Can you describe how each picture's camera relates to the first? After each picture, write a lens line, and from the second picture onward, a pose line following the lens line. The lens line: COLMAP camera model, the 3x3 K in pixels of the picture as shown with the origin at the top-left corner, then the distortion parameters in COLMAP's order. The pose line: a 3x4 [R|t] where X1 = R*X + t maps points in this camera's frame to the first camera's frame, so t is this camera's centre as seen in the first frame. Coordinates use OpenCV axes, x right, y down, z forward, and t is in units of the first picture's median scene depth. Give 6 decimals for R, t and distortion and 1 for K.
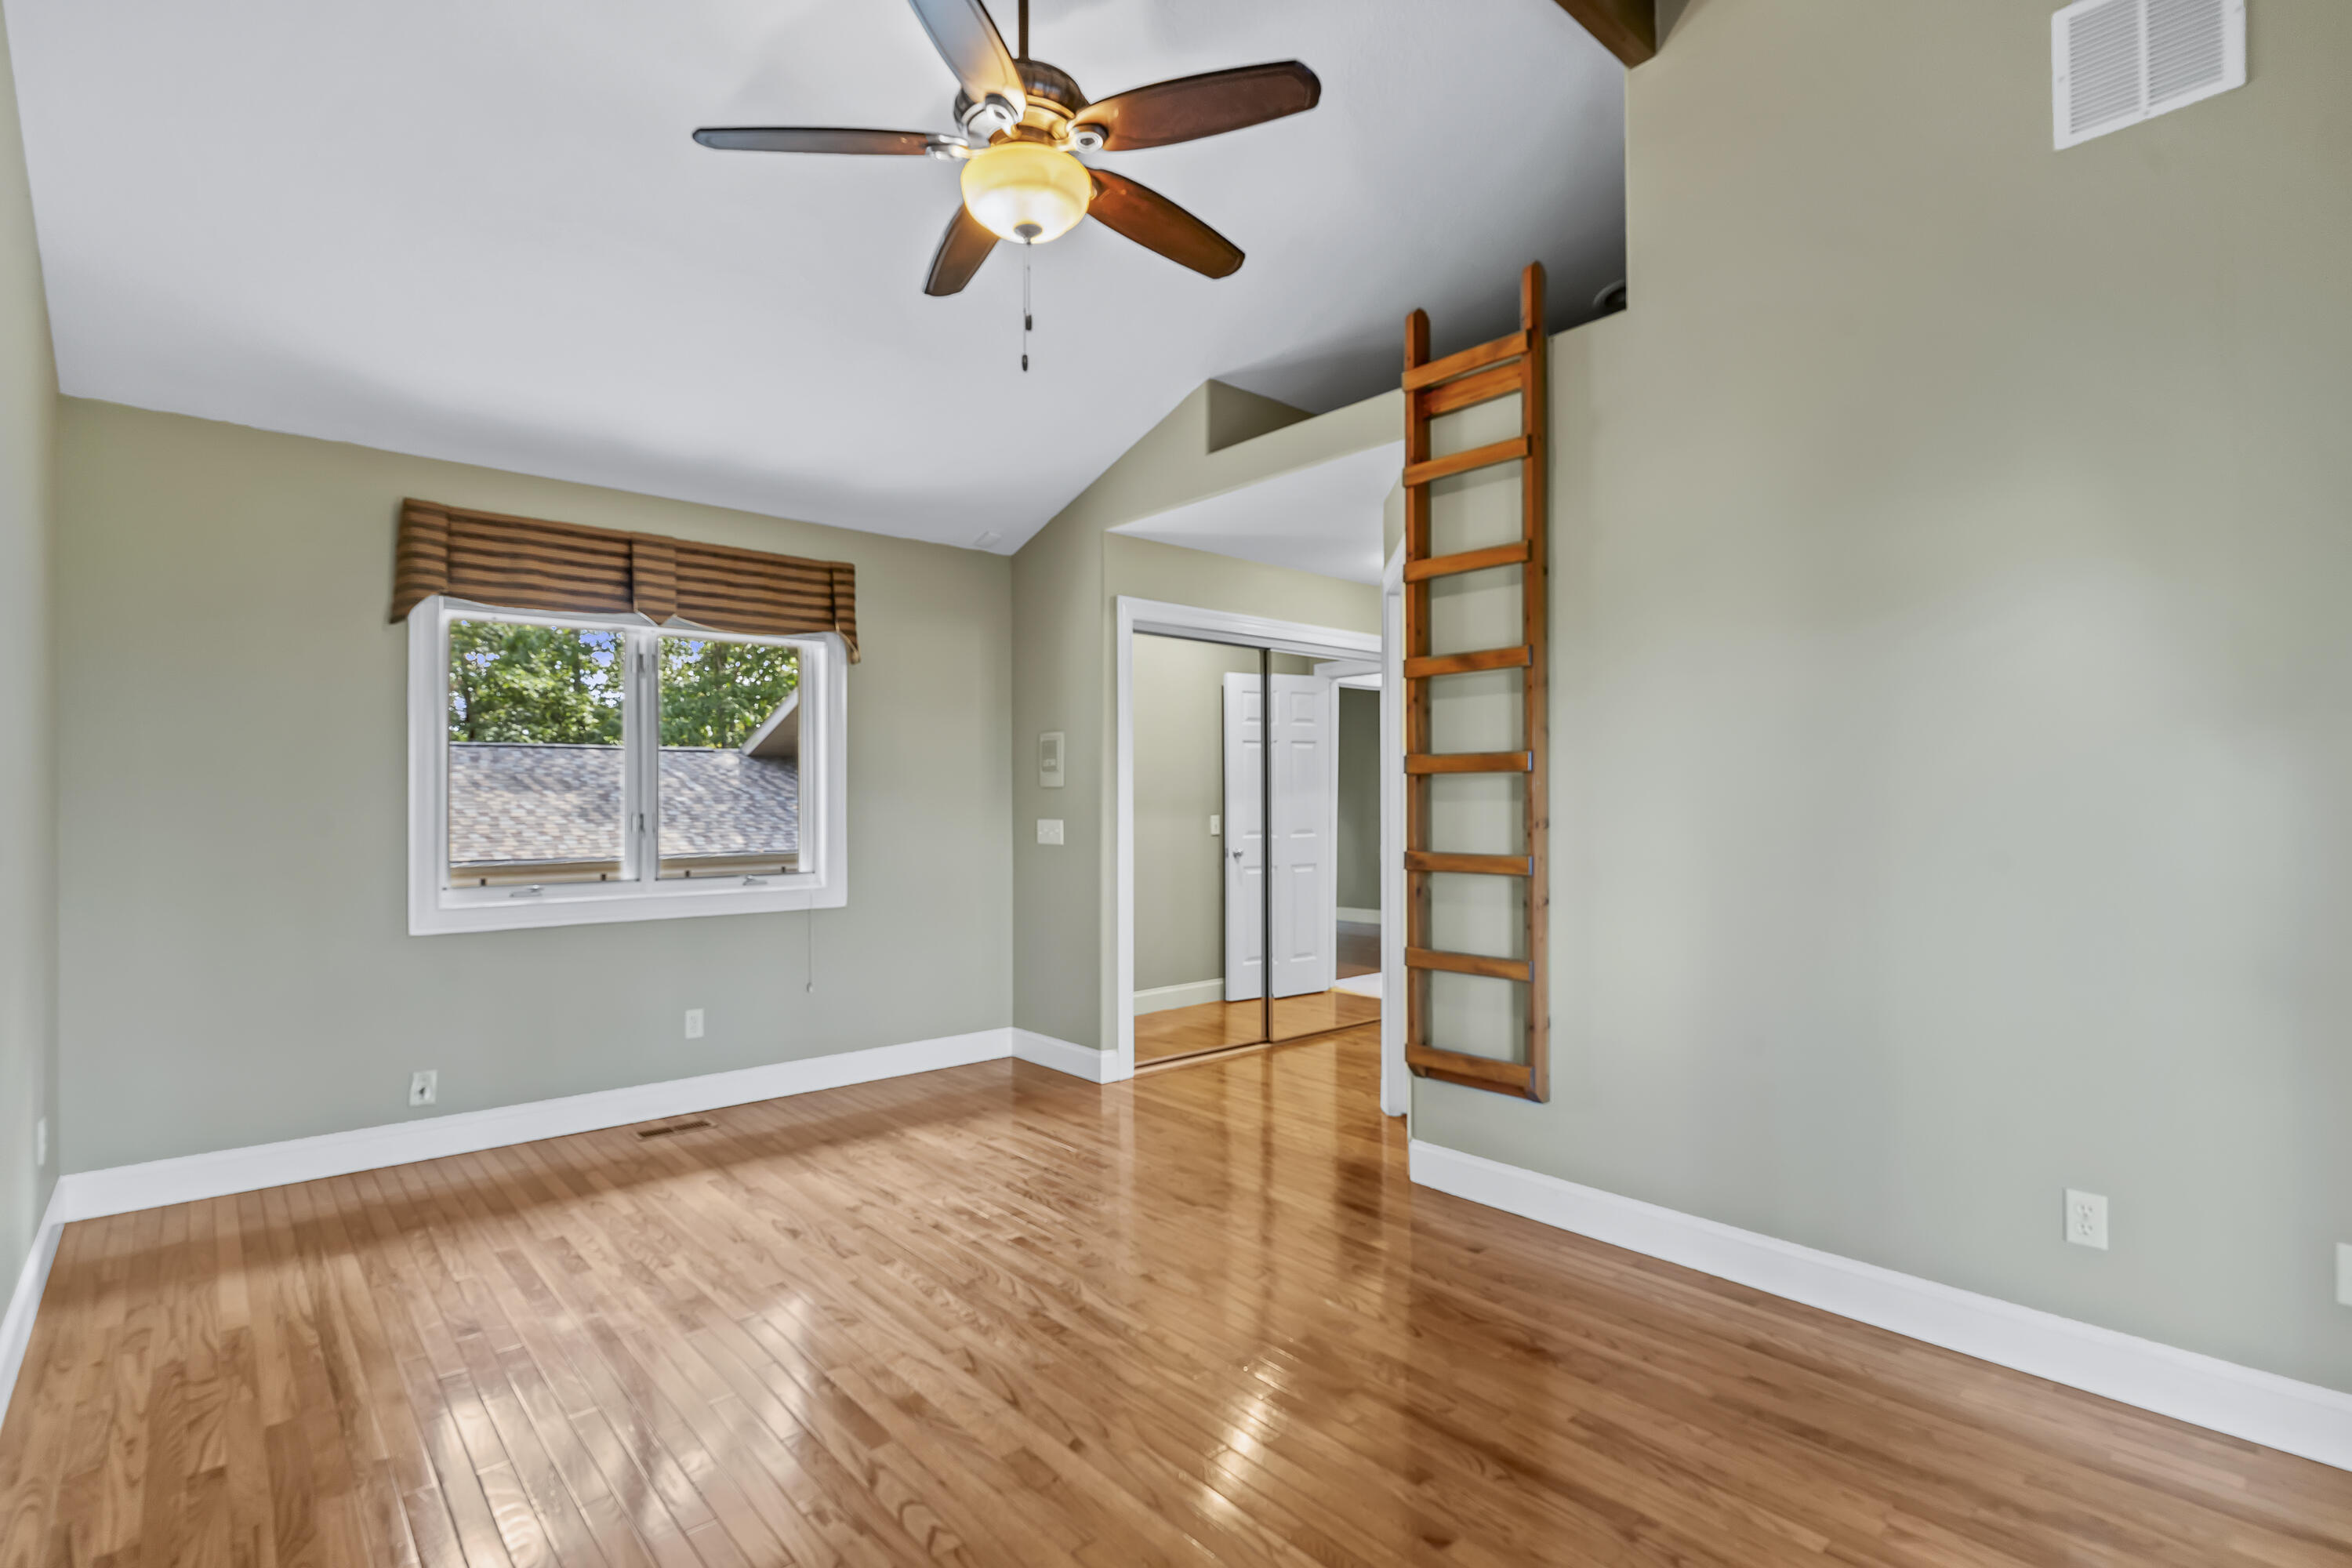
lens RADIAL K [[1133.8, 0, 1186.5], [0, 1133.8, 794.2], [0, 0, 1]] dist [-0.005597, 0.000733]
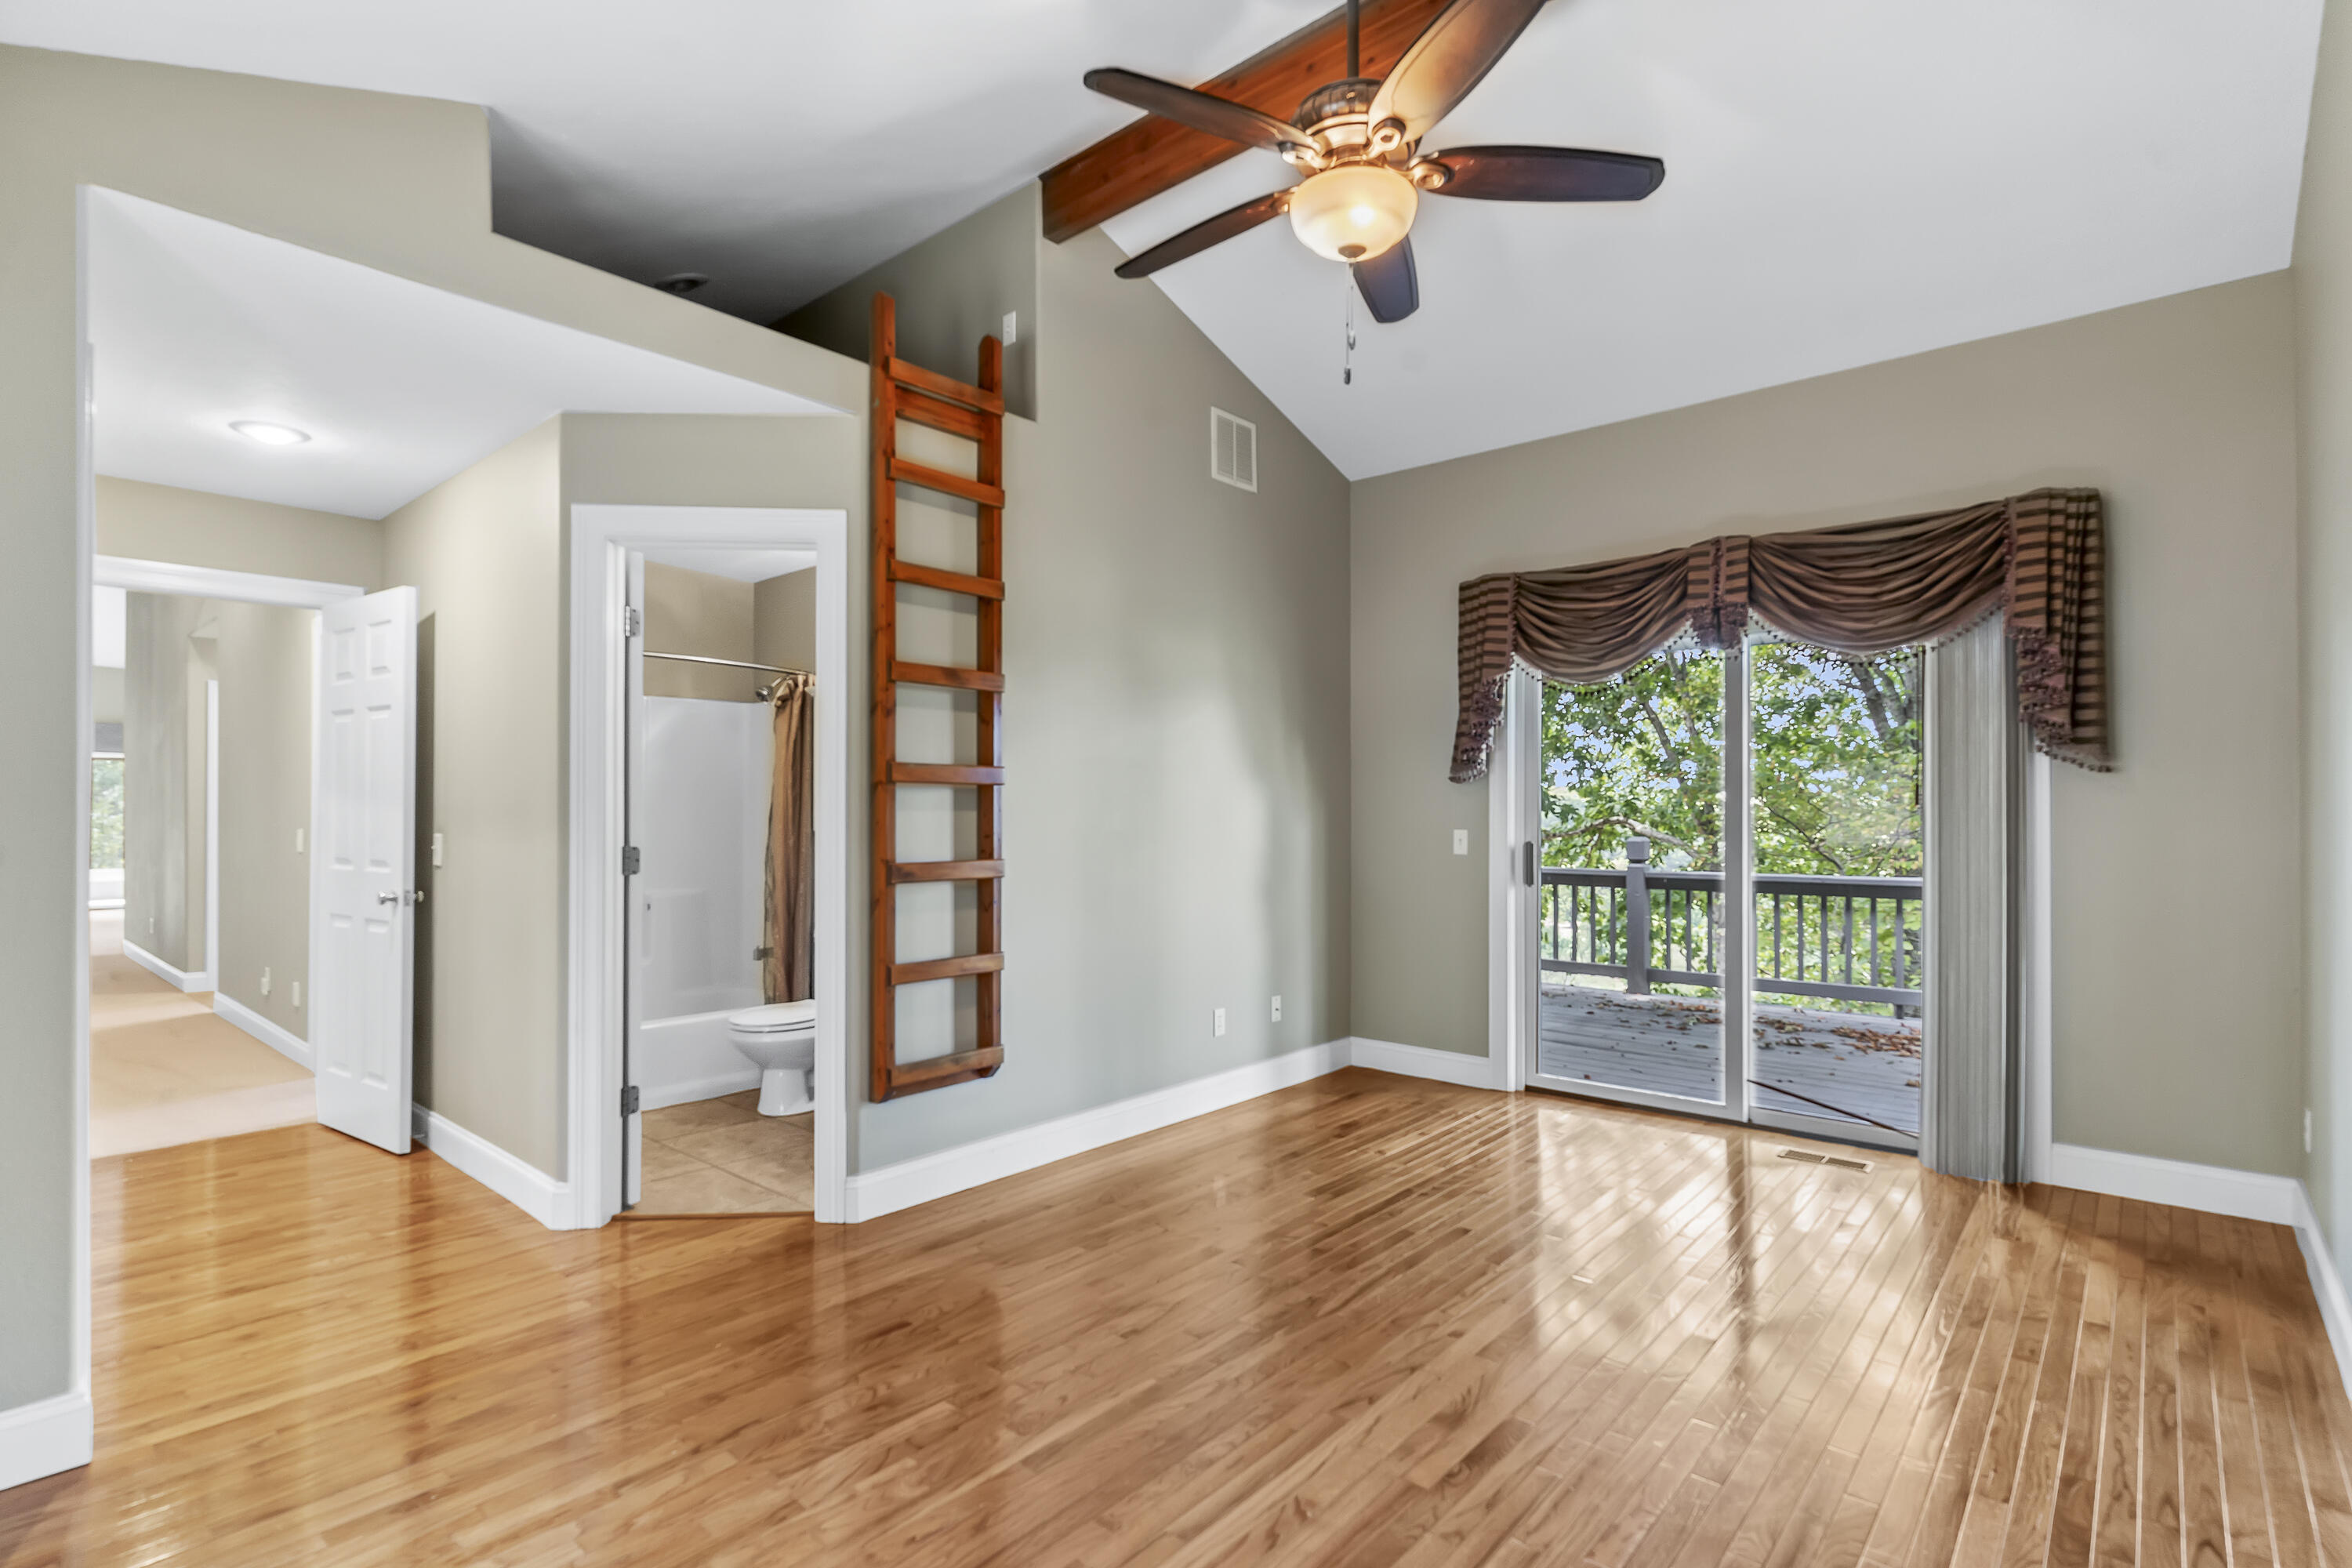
lens RADIAL K [[1133.8, 0, 1182.8], [0, 1133.8, 799.7], [0, 0, 1]] dist [-0.005597, 0.000733]
pose [[-0.146369, 0.012688, 0.989149, -0.821263], [-0.006985, 0.999880, -0.013860, 0.009050], [-0.989205, -0.008938, -0.146262, 0.950921]]
